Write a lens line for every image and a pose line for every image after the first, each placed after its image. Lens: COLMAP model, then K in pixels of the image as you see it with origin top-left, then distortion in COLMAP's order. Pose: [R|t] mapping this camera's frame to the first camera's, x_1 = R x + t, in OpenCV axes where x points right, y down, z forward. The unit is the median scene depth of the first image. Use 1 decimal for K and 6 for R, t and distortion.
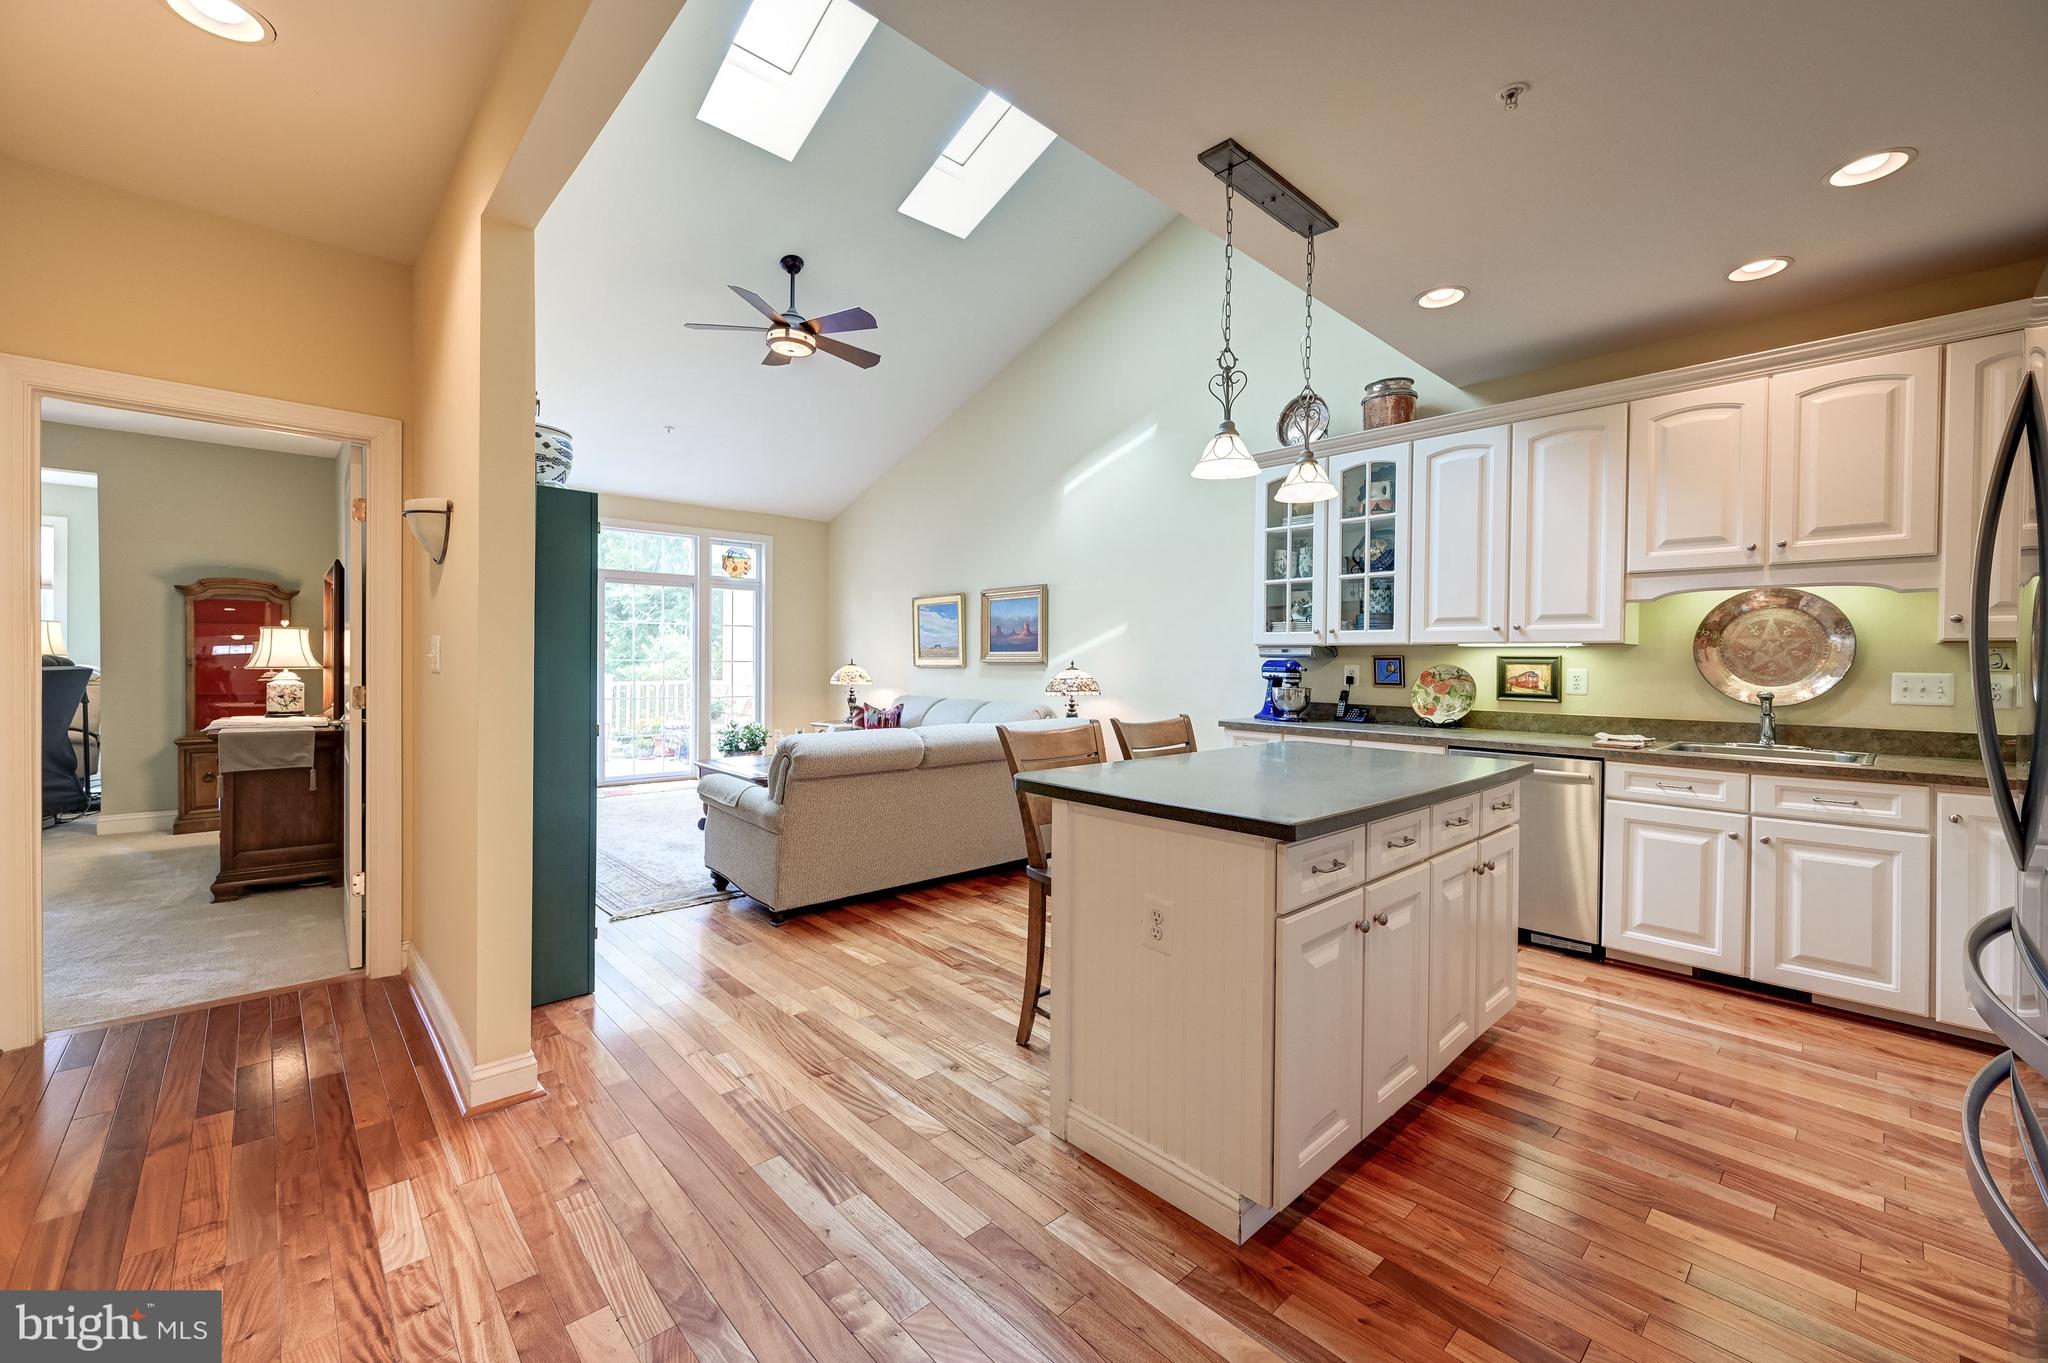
lens RADIAL K [[806.8, 0, 1050.9], [0, 806.8, 672.8], [0, 0, 1]] dist [-0.003188, 0.000746]
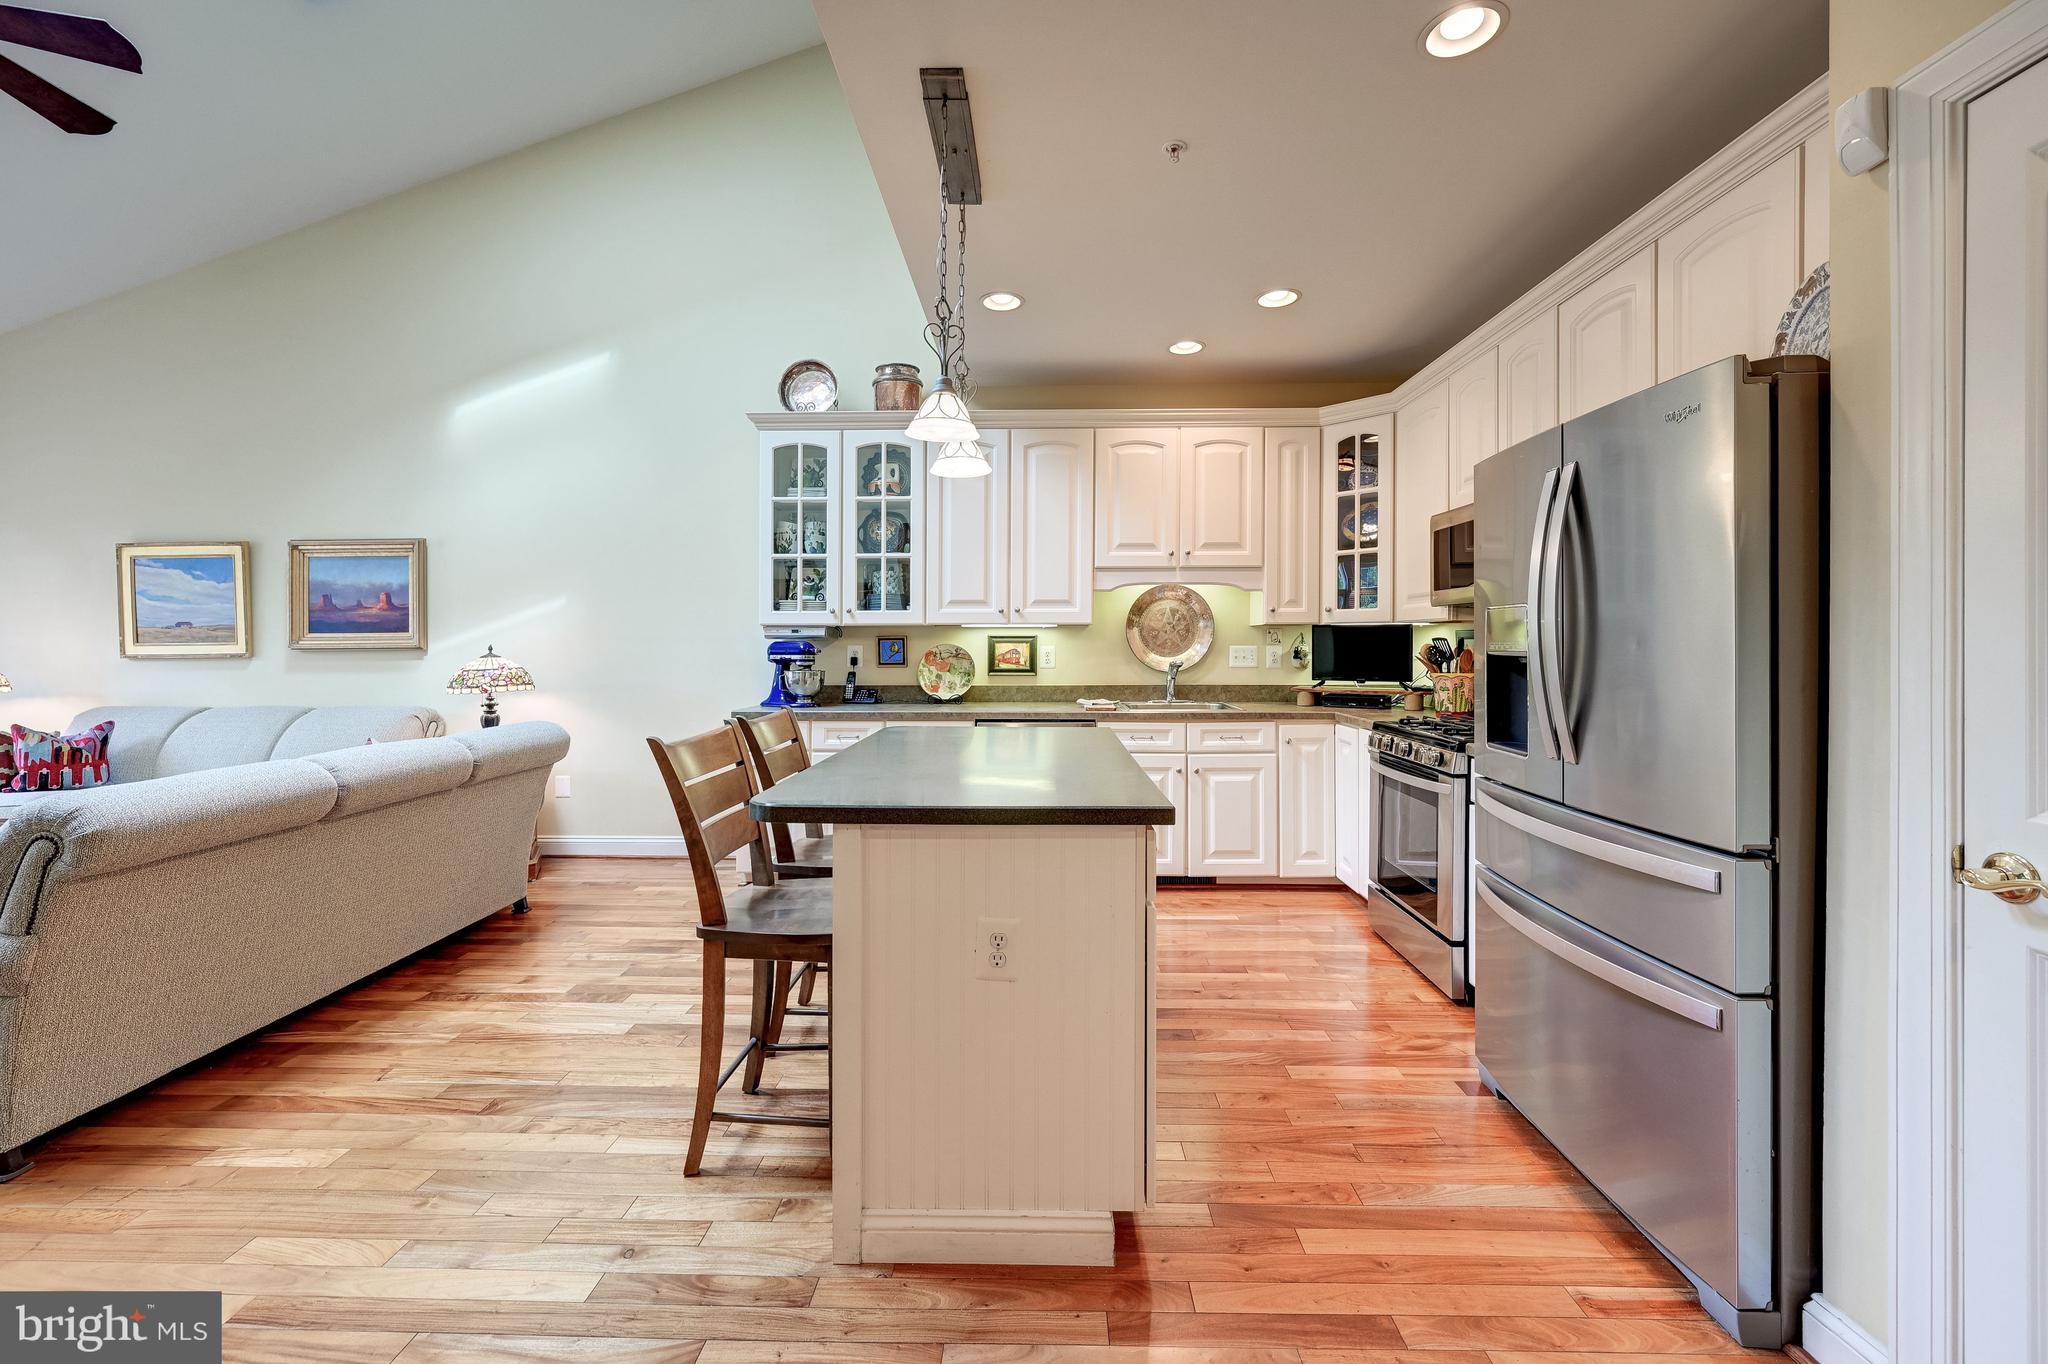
lens RADIAL K [[819.7, 0, 1029.5], [0, 819.7, 647.2], [0, 0, 1]] dist [-0.004907, 0.001351]
pose [[0.711420, -0.014463, 0.702618, -0.202735], [0.020422, 0.999791, -0.000097, -0.003817], [-0.702470, 0.014418, 0.711567, 0.158287]]
